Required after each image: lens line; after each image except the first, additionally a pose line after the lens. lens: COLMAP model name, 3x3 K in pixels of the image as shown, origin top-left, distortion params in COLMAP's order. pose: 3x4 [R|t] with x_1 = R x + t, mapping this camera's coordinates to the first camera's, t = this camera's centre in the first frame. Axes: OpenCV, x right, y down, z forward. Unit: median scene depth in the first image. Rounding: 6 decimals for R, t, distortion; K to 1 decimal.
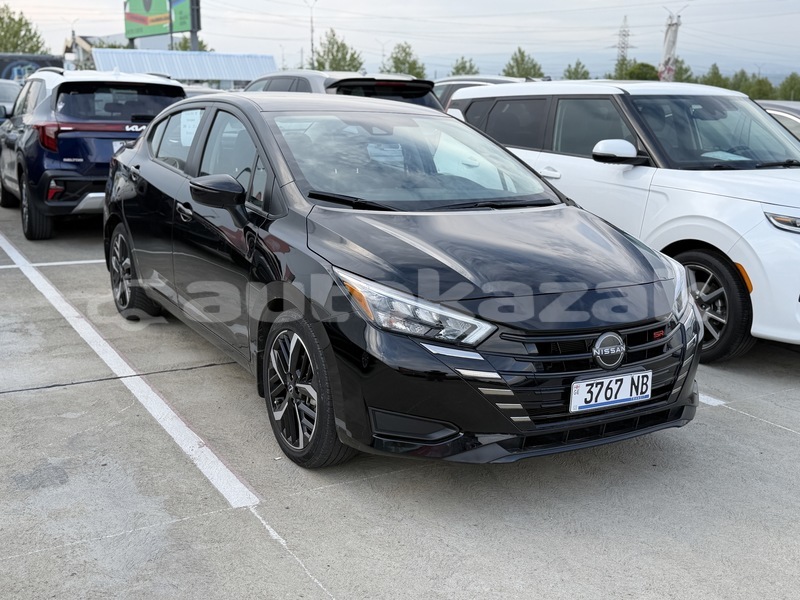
lens RADIAL K [[875.7, 0, 398.9], [0, 875.7, 311.1], [0, 0, 1]] dist [0.191193, -0.415923]
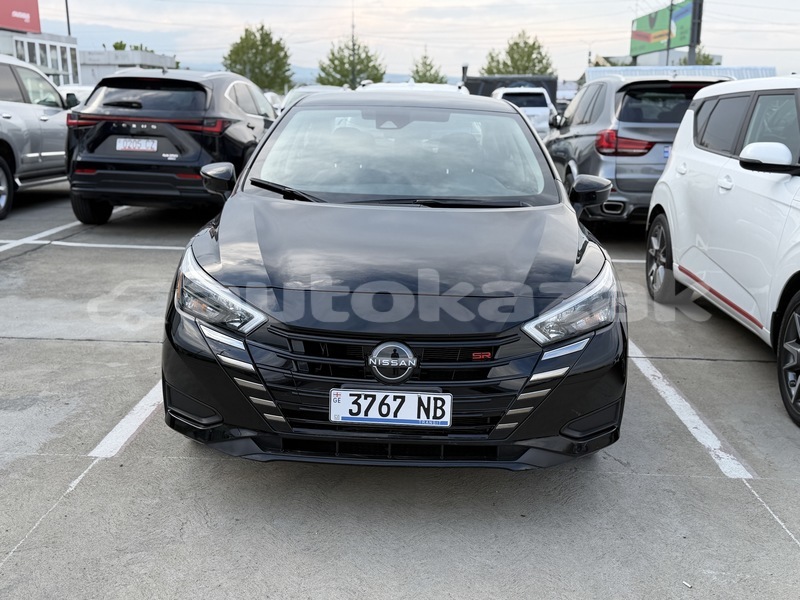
lens RADIAL K [[875.7, 0, 398.9], [0, 875.7, 311.1], [0, 0, 1]] dist [0.191193, -0.415923]
pose [[0.846490, 0.112428, -0.520399, 0.681729], [-0.122380, 0.992365, 0.015326, -0.020754], [0.518149, 0.050713, 0.853786, 0.236709]]
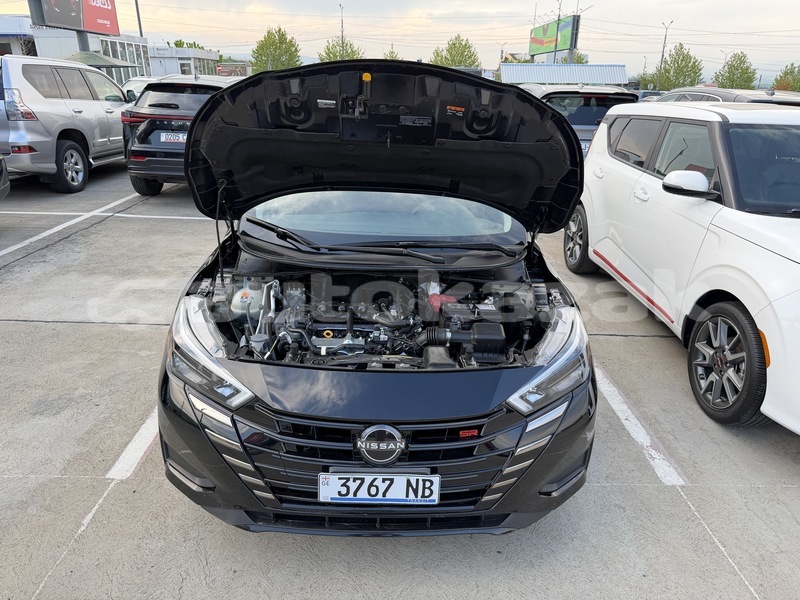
lens RADIAL K [[563.4, 0, 403.8], [0, 563.4, 302.8], [0, 0, 1]] dist [0.040087, -0.054736]
pose [[0.871595, 0.178319, -0.456644, 0.479797], [-0.123490, 0.981322, 0.147501, -0.178444], [0.474417, -0.072171, 0.877337, 0.508629]]
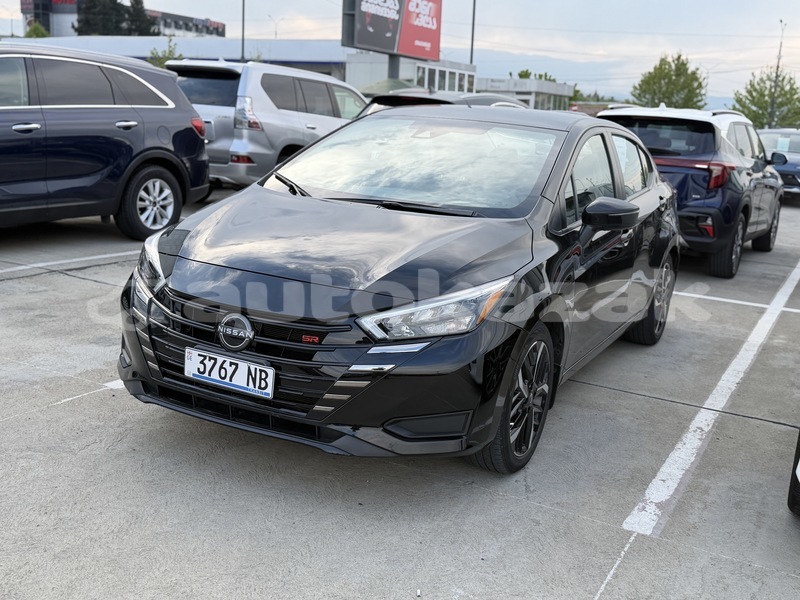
lens RADIAL K [[875.7, 0, 398.9], [0, 875.7, 311.1], [0, 0, 1]] dist [0.191193, -0.415923]
pose [[0.521141, 0.195345, -0.830814, 1.121699], [-0.252683, 0.965126, 0.068426, -0.089880], [0.815207, 0.174273, 0.552328, 0.583681]]
